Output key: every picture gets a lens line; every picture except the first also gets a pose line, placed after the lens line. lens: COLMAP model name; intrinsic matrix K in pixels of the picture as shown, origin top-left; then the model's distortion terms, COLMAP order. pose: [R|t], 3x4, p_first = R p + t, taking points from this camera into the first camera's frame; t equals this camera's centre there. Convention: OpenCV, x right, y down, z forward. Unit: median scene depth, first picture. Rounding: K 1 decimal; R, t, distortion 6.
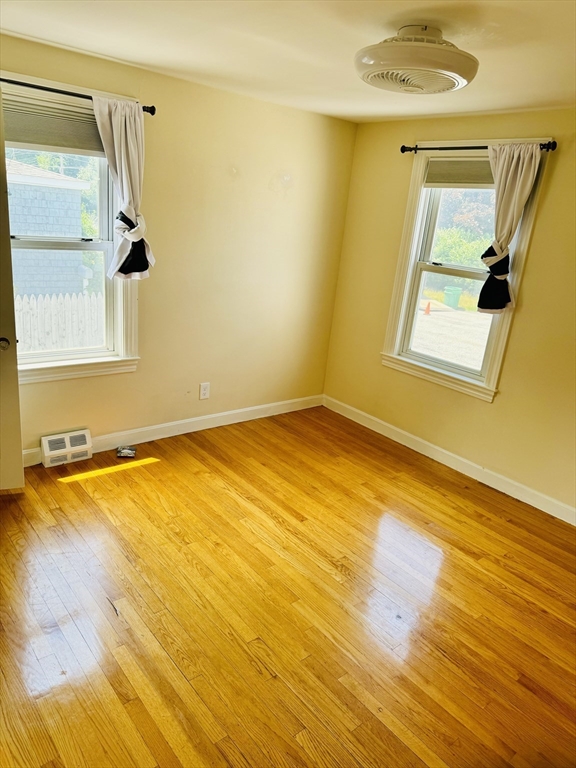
lens RADIAL K [[543.4, 0, 288.0], [0, 543.4, 384.0], [0, 0, 1]] dist [0.044620, -0.059734]
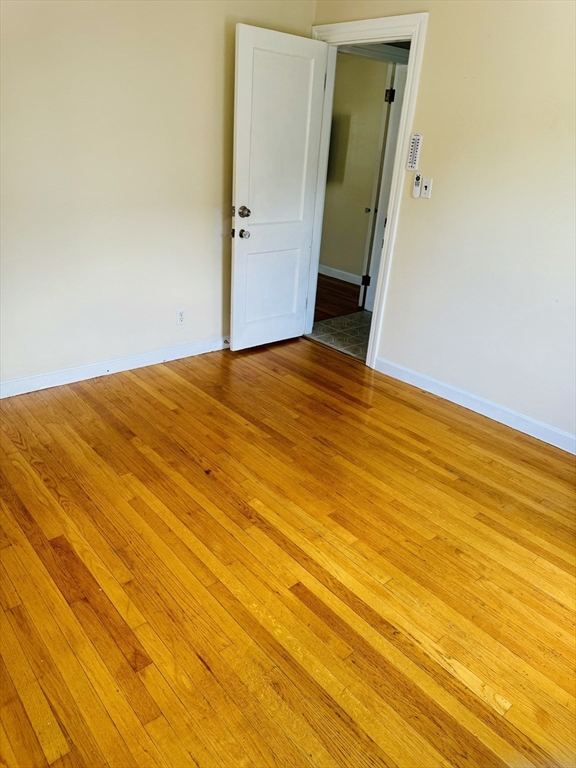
lens RADIAL K [[543.4, 0, 288.0], [0, 543.4, 384.0], [0, 0, 1]] dist [0.044620, -0.059734]
pose [[-0.986660, -0.141206, -0.081012, 0.140636], [-0.158773, 0.724741, 0.670478, -0.404193], [-0.035963, 0.674397, -0.737493, 1.507442]]
